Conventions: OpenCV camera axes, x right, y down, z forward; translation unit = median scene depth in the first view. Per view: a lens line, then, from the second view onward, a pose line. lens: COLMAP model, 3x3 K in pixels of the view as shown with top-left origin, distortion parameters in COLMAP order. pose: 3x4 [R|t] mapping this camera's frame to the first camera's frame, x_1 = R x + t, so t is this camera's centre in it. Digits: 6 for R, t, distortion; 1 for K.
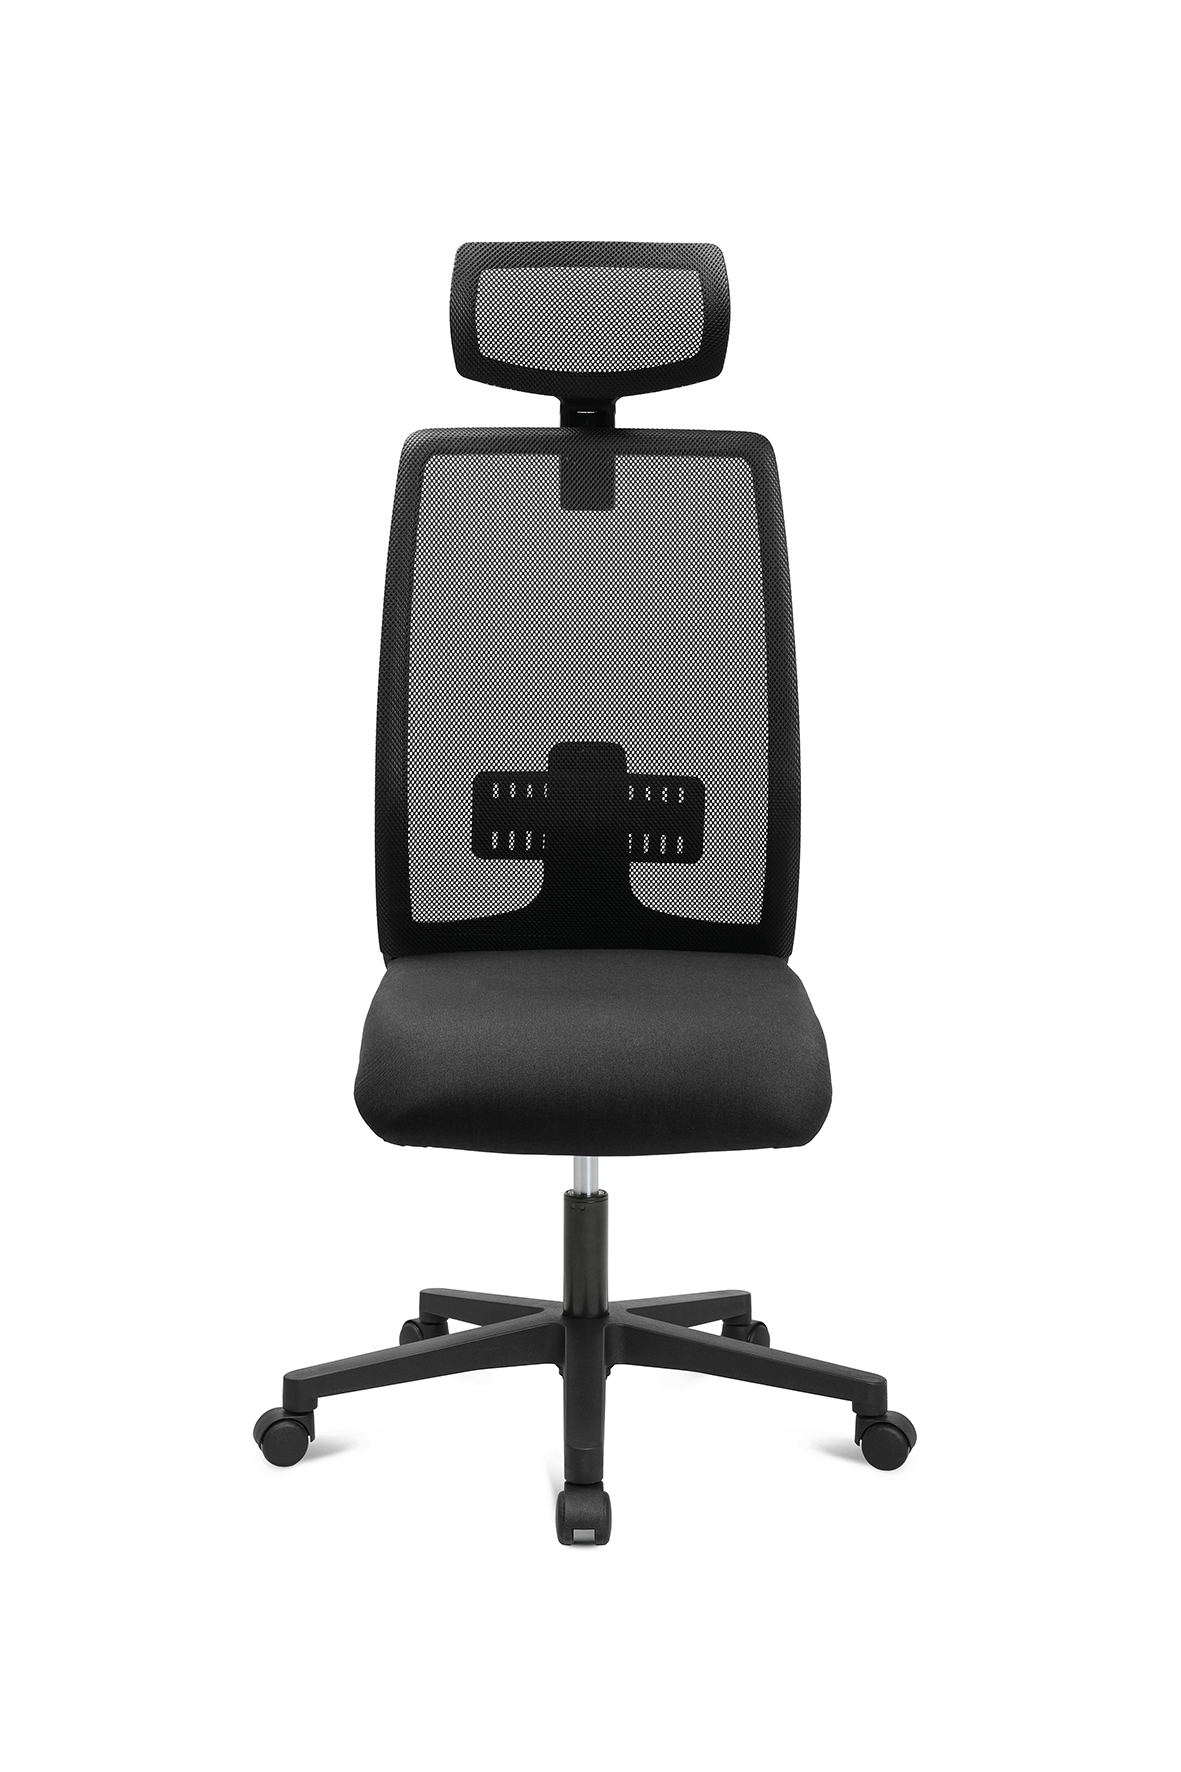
lens RADIAL K [[2352.7, 0, 590.5], [0, 2352.7, 886.0], [0, 0, 1]] dist [0.008922, 0.013906]
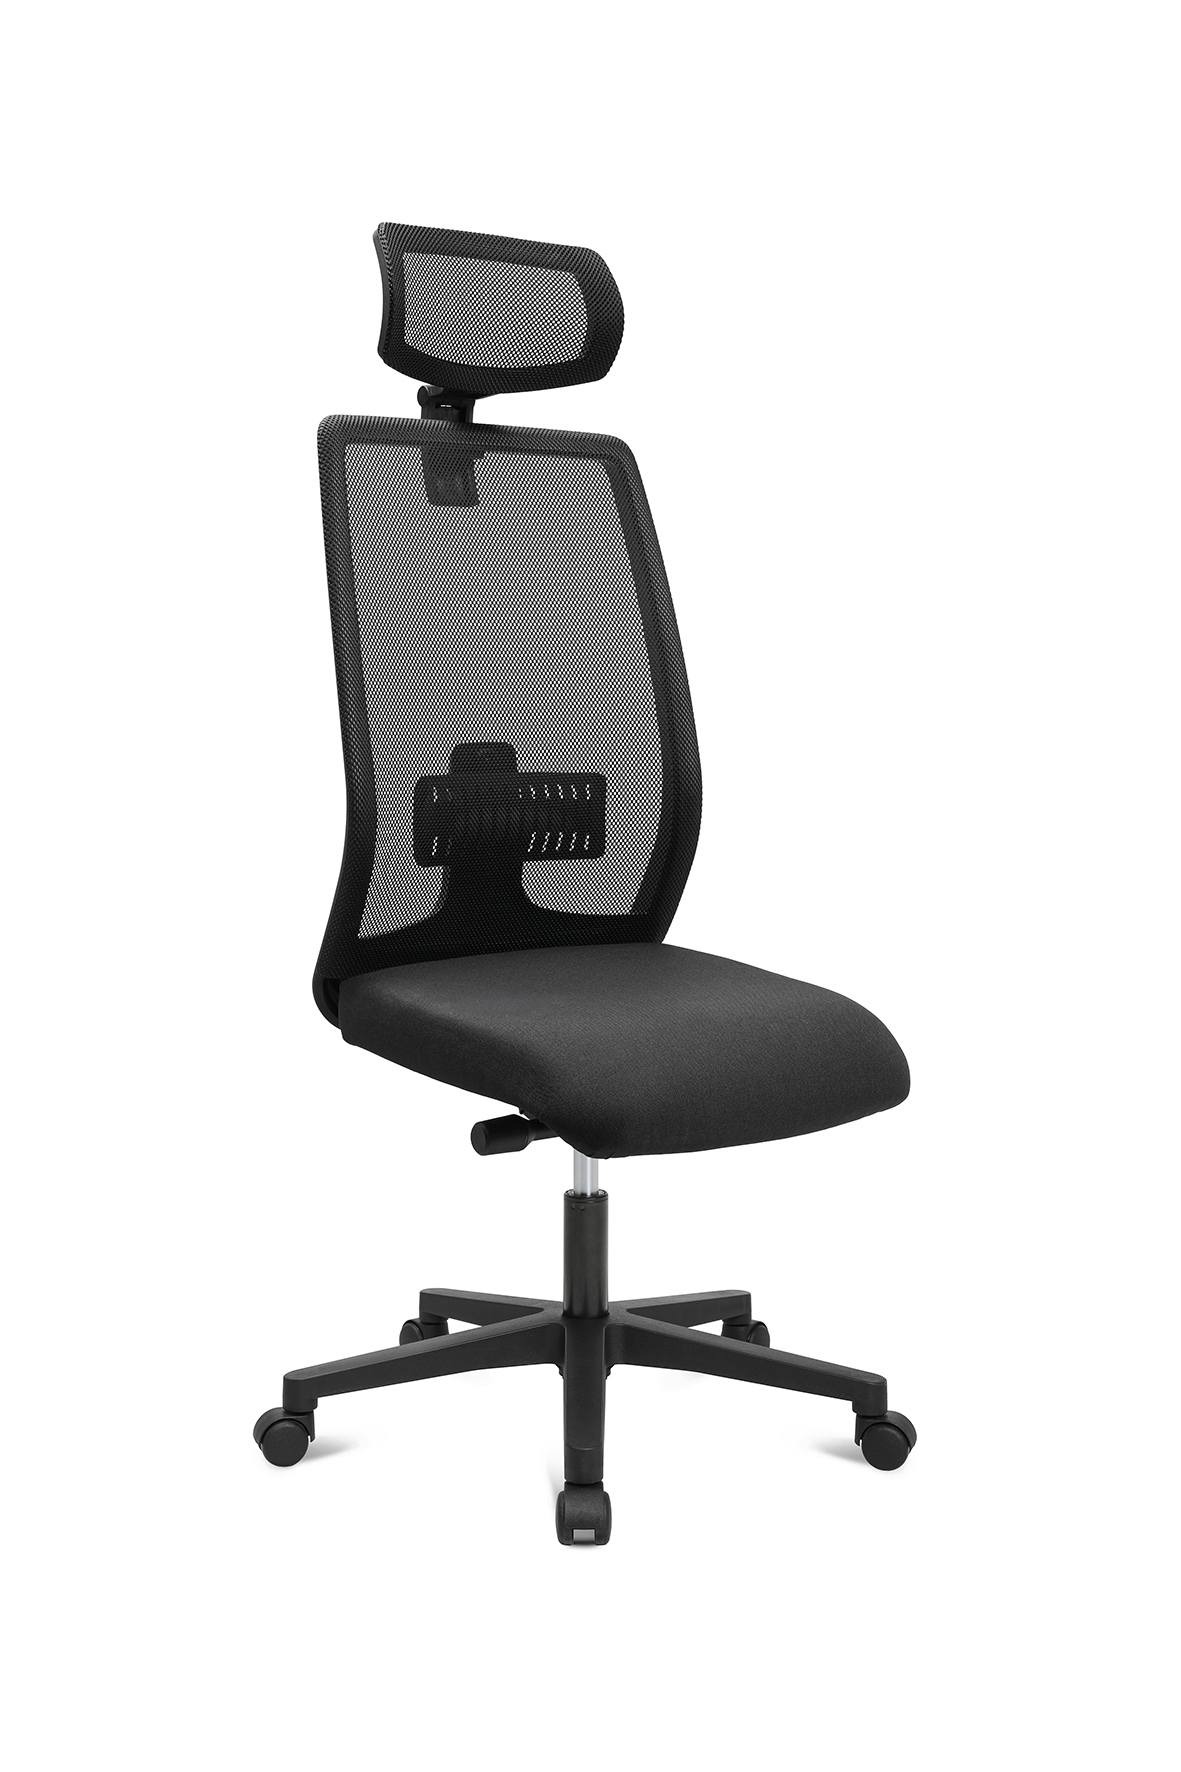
lens RADIAL K [[2352.7, 0, 590.5], [0, 2352.7, 886.0], [0, 0, 1]] dist [0.008922, 0.013906]
pose [[0.757533, -0.068979, 0.649142, -0.617411], [0.066400, 0.997386, 0.028497, -0.026787], [-0.649411, 0.021515, 0.760133, 0.228270]]
